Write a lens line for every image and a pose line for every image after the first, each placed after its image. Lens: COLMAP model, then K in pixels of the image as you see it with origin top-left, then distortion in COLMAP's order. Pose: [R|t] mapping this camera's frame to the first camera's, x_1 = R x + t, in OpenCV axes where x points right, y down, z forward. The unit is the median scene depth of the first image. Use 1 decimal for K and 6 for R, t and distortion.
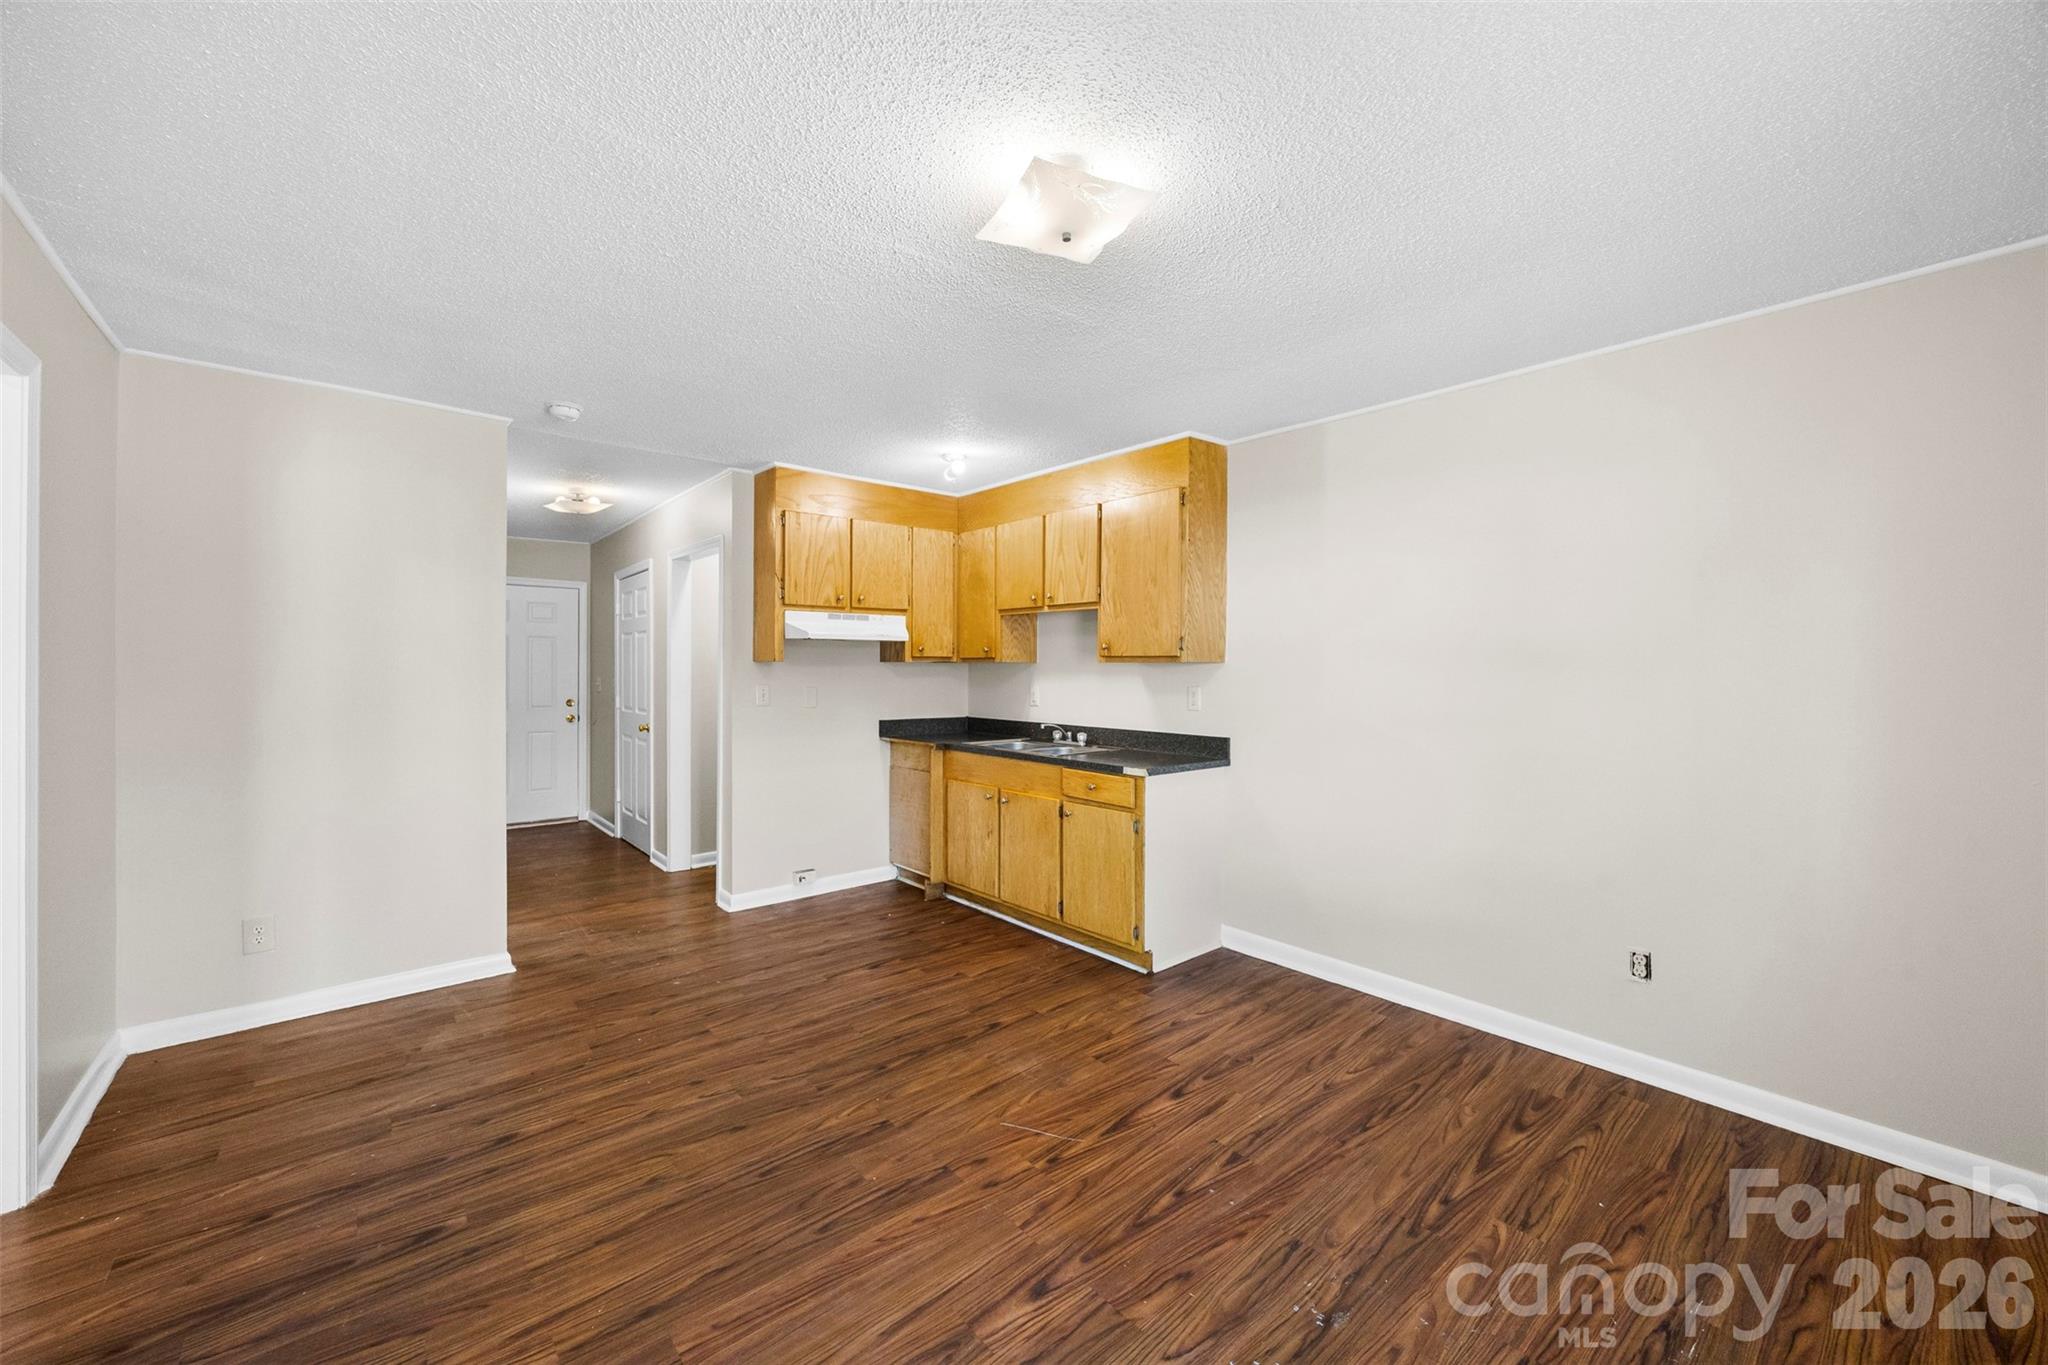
lens RADIAL K [[790.5, 0, 1031.1], [0, 790.5, 664.6], [0, 0, 1]] dist [-0.001407, -0.000373]
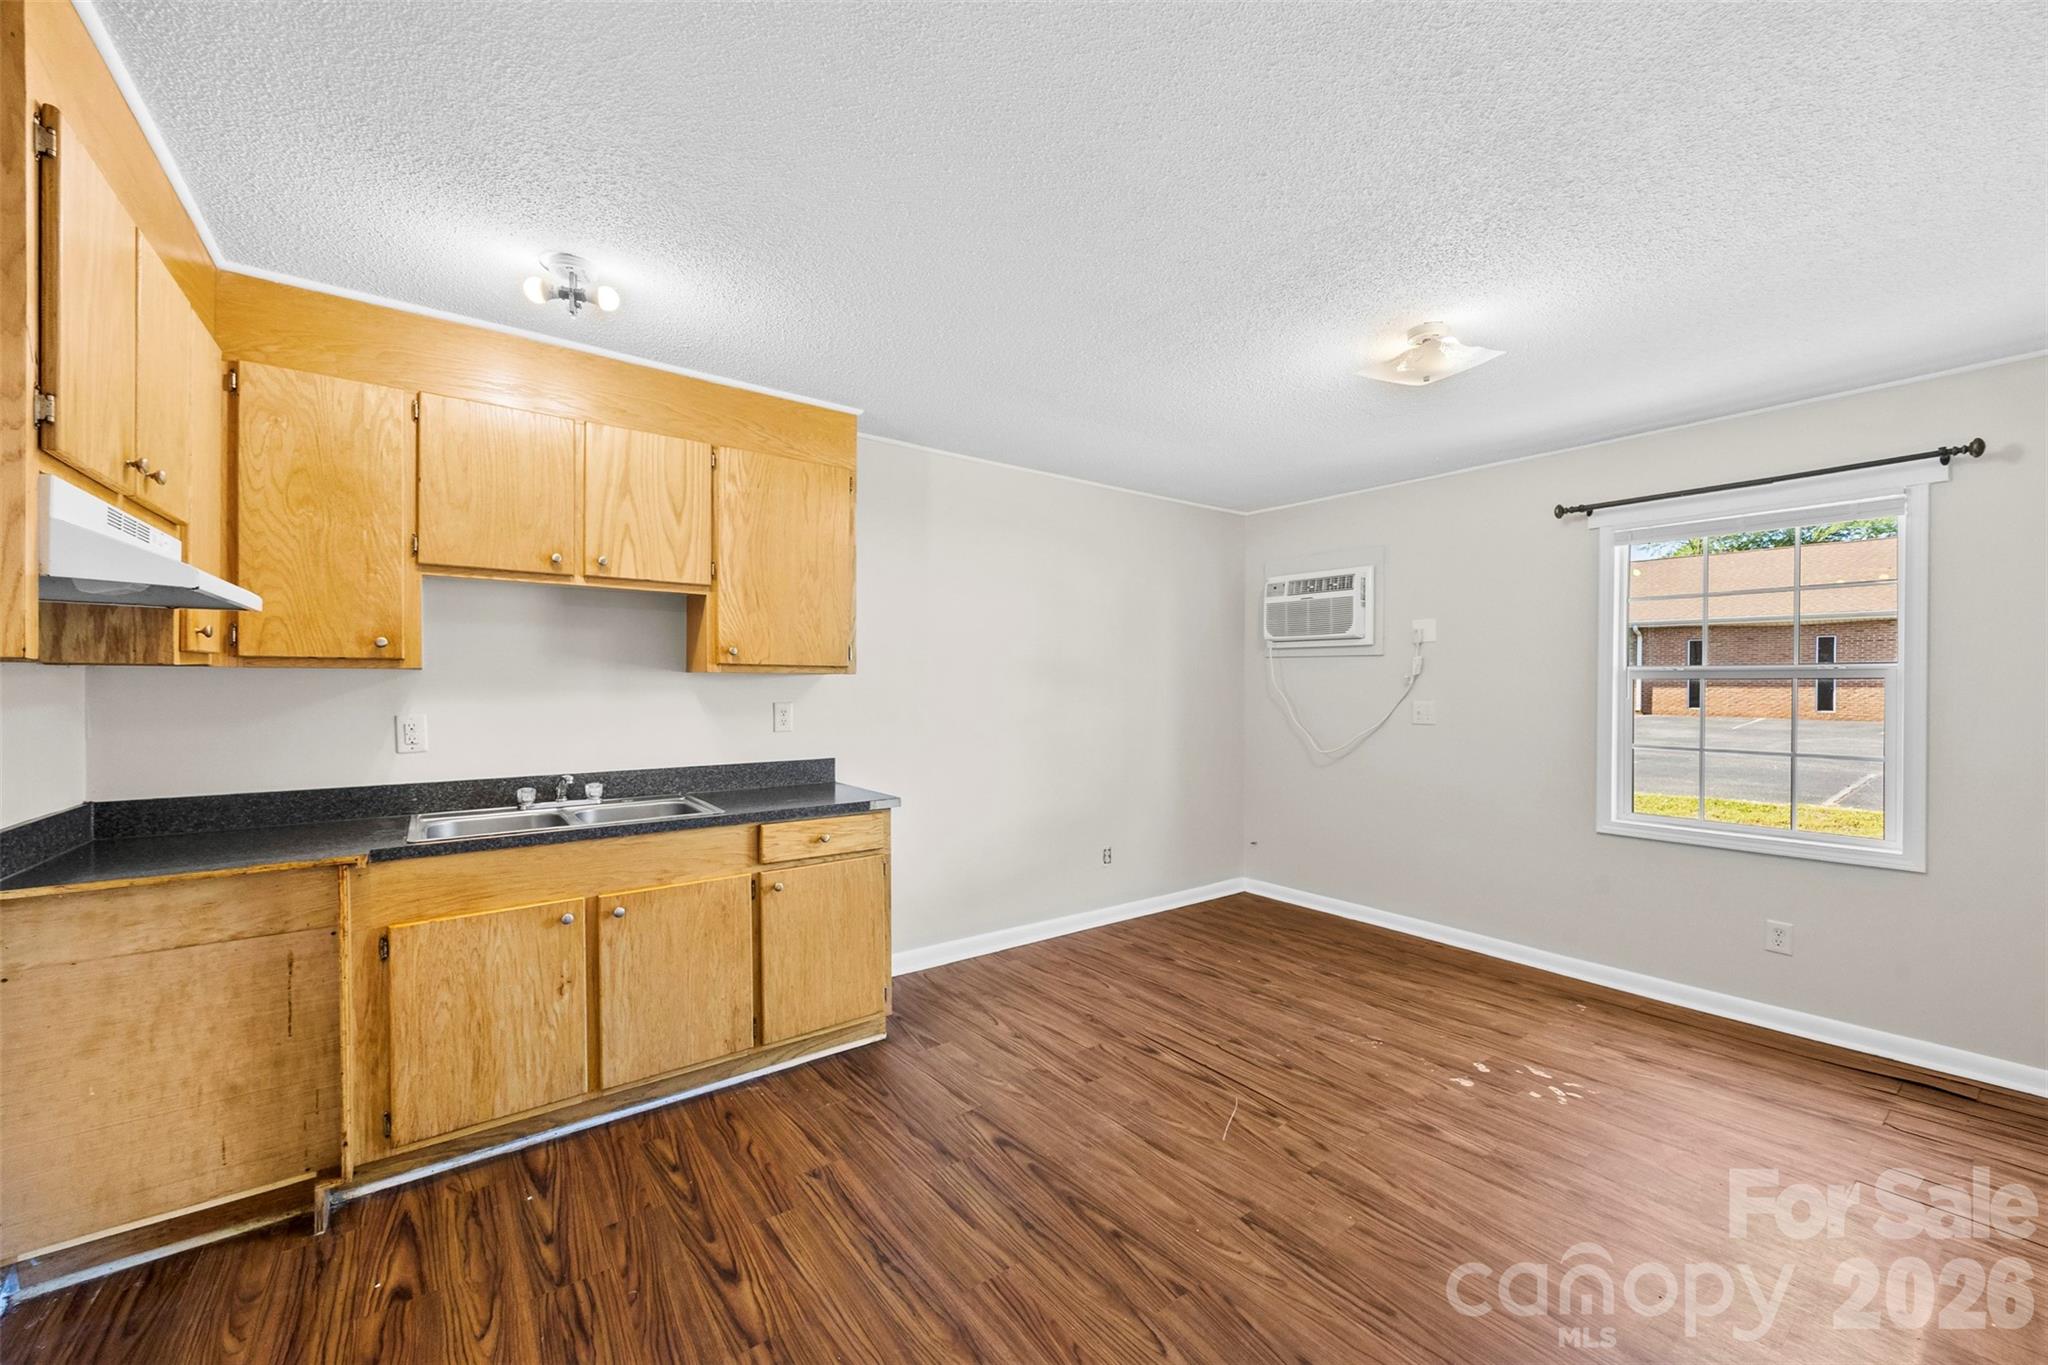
lens RADIAL K [[790.5, 0, 1034.9], [0, 790.5, 682.2], [0, 0, 1]] dist [-0.001407, -0.000373]
pose [[0.062929, -0.004425, 0.998008, -0.748912], [-0.006737, 0.999966, 0.004858, 0.000894], [-0.997995, -0.007029, 0.062897, 0.846216]]
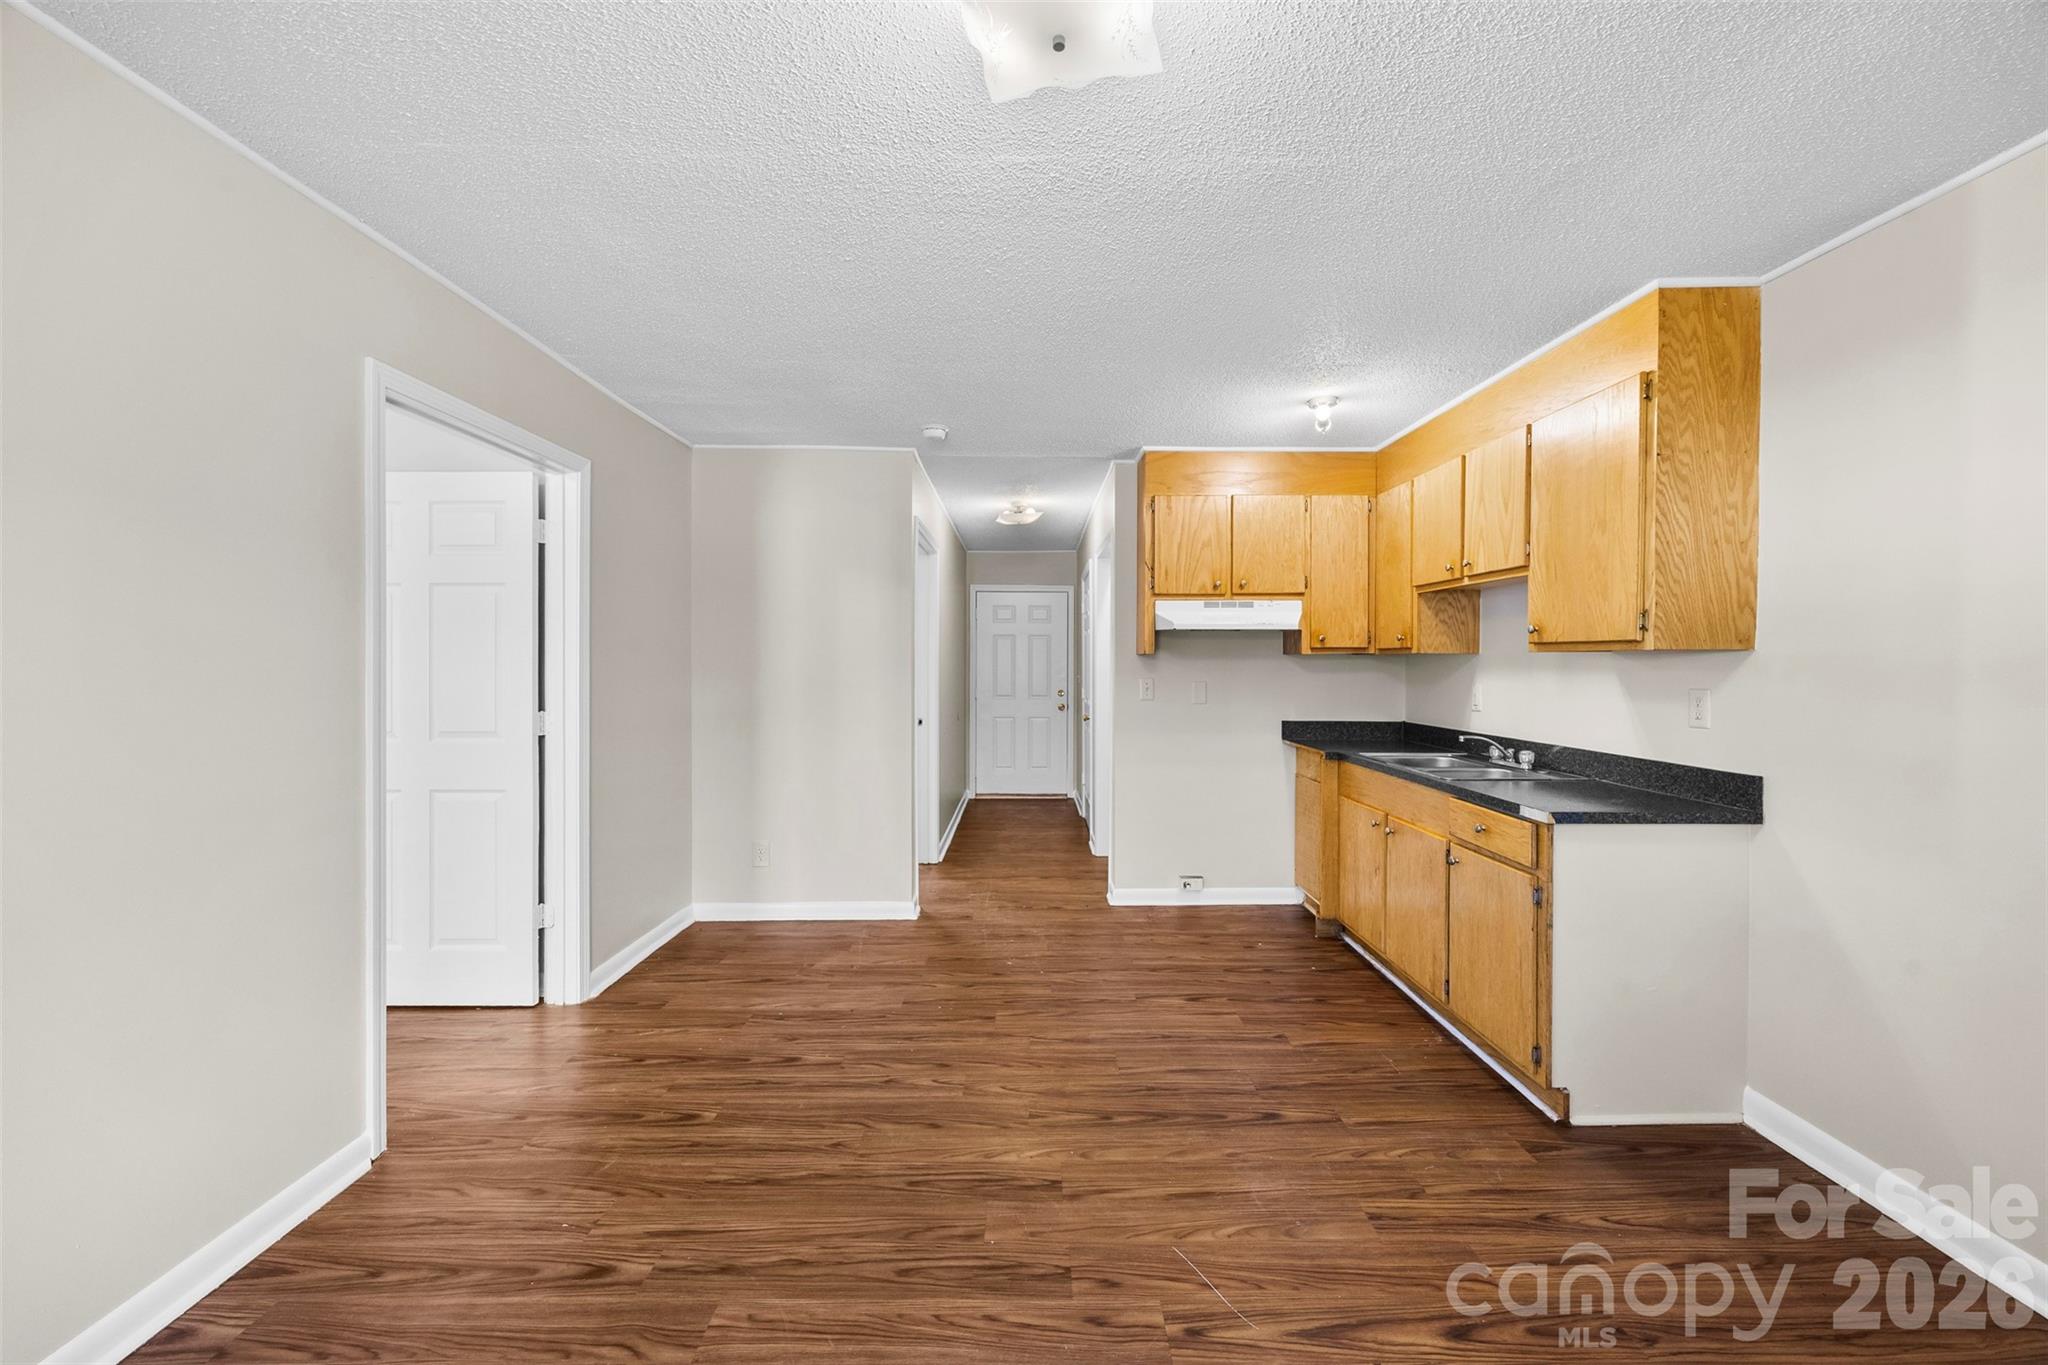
lens RADIAL K [[790.5, 0, 1035.0], [0, 790.5, 663.4], [0, 0, 1]] dist [-0.001407, -0.000373]
pose [[0.765244, 0.000816, -0.643740, 0.254831], [0.001736, 0.999993, 0.003332, 0.005182], [0.643738, -0.003667, 0.765237, 0.232835]]
